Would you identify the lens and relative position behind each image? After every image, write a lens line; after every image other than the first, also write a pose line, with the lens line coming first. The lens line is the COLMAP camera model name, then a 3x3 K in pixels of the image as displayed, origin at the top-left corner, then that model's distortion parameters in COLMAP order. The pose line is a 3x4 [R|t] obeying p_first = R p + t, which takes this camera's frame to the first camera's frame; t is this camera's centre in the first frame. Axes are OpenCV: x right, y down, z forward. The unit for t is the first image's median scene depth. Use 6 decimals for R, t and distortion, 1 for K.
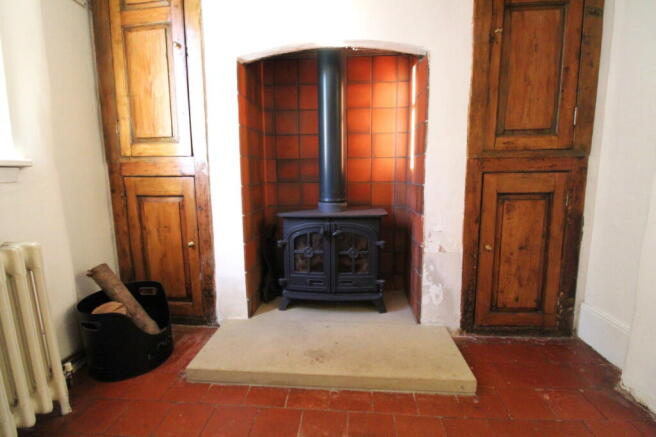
lens RADIAL K [[307.7, 0, 328.0], [0, 307.7, 218.5], [0, 0, 1]] dist [-0.000191, 0.000001]
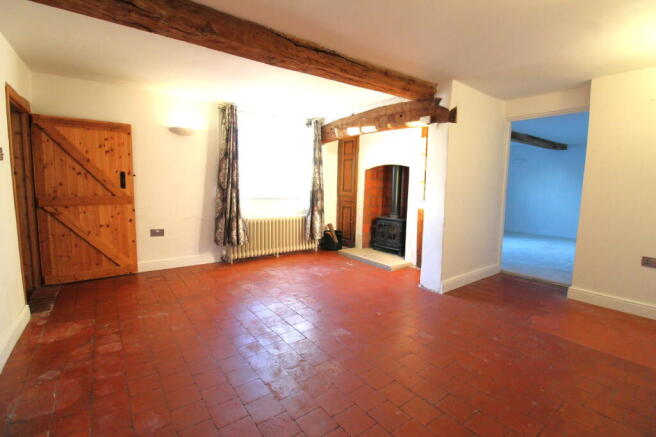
lens RADIAL K [[307.7, 0, 328.0], [0, 307.7, 218.5], [0, 0, 1]] dist [-0.000191, 0.000001]
pose [[0.527579, 0.062655, -0.847192, 2.344022], [-0.133892, 0.990944, -0.010094, 0.107305], [0.838888, 0.118758, 0.531191, -1.051743]]
